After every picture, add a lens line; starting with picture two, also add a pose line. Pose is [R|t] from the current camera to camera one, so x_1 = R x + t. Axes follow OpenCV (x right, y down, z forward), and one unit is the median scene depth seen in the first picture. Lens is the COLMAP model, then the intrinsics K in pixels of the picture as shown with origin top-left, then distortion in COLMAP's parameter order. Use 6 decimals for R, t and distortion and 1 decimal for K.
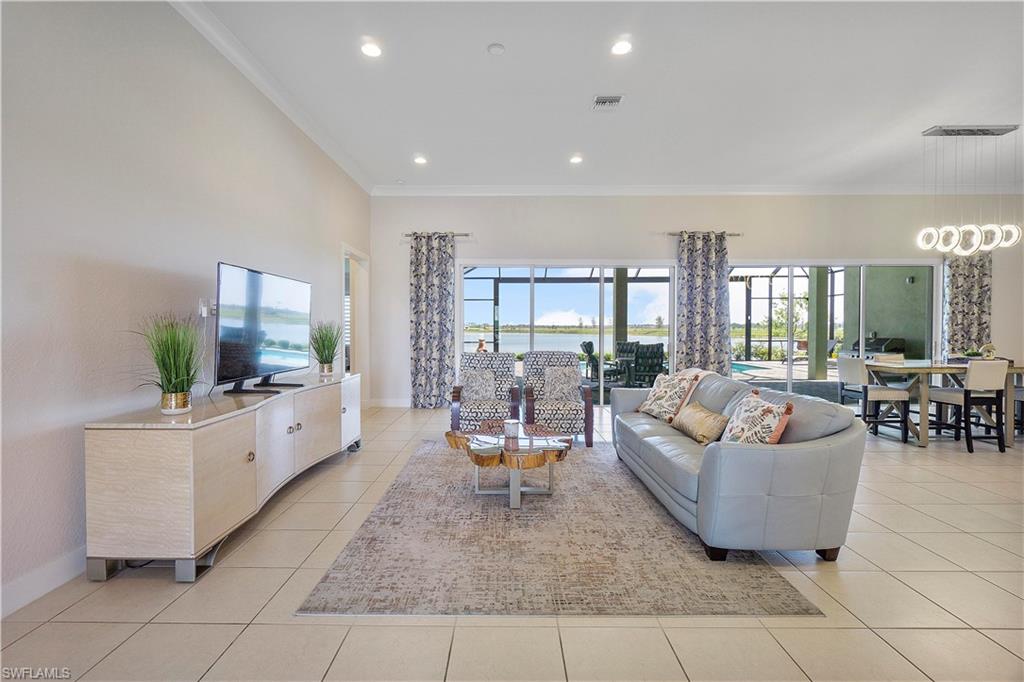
lens RADIAL K [[450.1, 0, 512.0], [0, 450.1, 341.0], [0, 0, 1]] dist [0.012421, -0.000106]
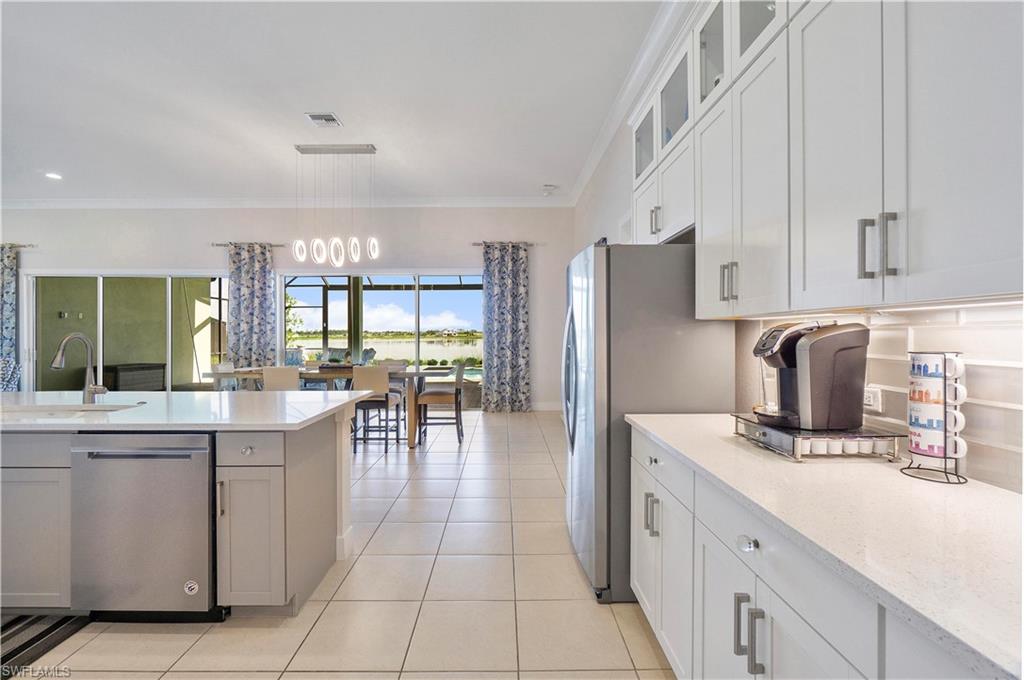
lens RADIAL K [[435.8, 0, 507.1], [0, 435.8, 333.5], [0, 0, 1]] dist [-0.002019, -0.000182]
pose [[0.999932, -0.001479, 0.011549, 0.391815], [0.001800, 0.999612, -0.027809, -0.000914], [-0.011504, 0.027827, 0.999547, -0.005379]]
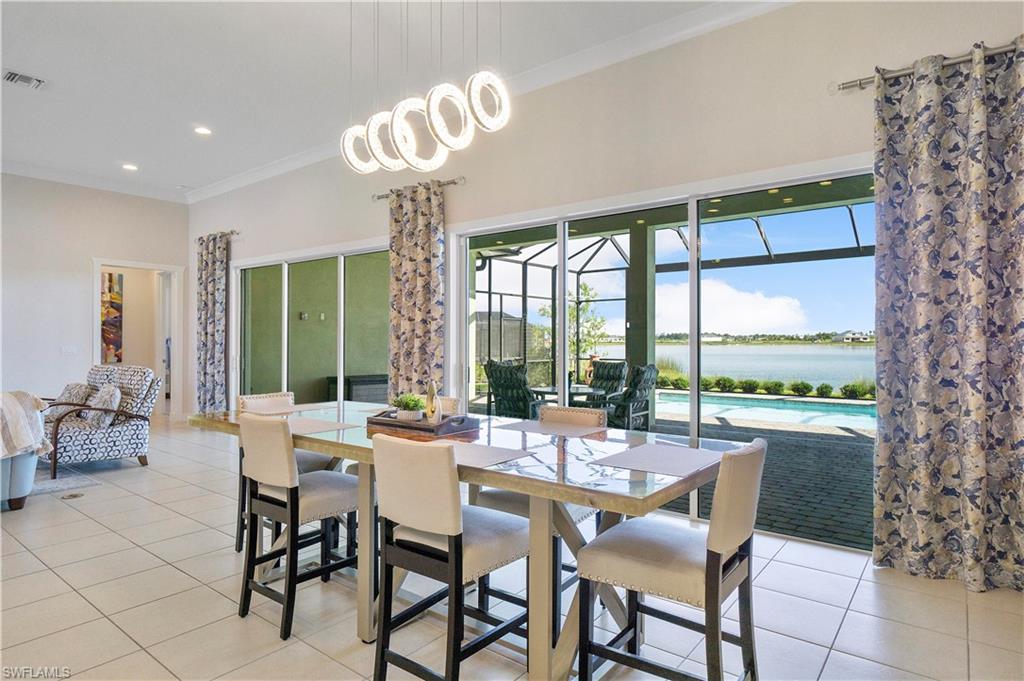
lens RADIAL K [[567.7, 0, 512.7], [0, 567.7, 333.6], [0, 0, 1]] dist [0.001830, 0.001817]
pose [[0.788087, -0.005785, -0.615537, 0.397581], [-0.016018, 0.999425, -0.029900, -0.012645], [0.615355, 0.033423, 0.787541, 0.428961]]
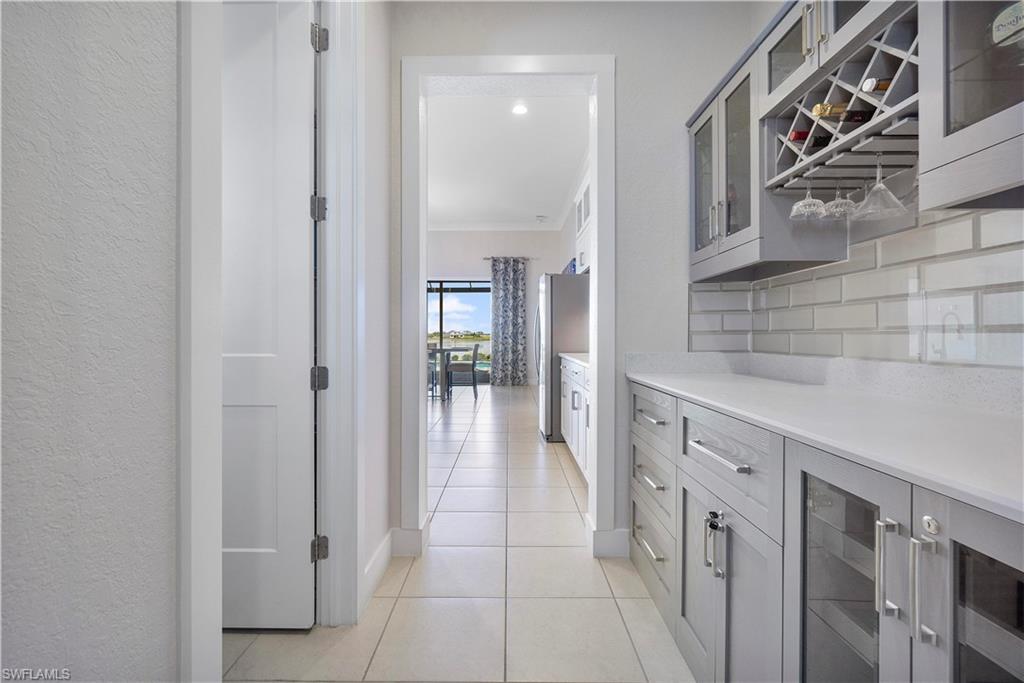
lens RADIAL K [[435.8, 0, 507.1], [0, 435.8, 335.0], [0, 0, 1]] dist [-0.002019, -0.000182]
pose [[0.999994, 0.000156, -0.003551, 0.400688], [-0.000257, 0.999593, -0.028540, 0.032771], [0.003545, 0.028541, 0.999586, -0.302822]]
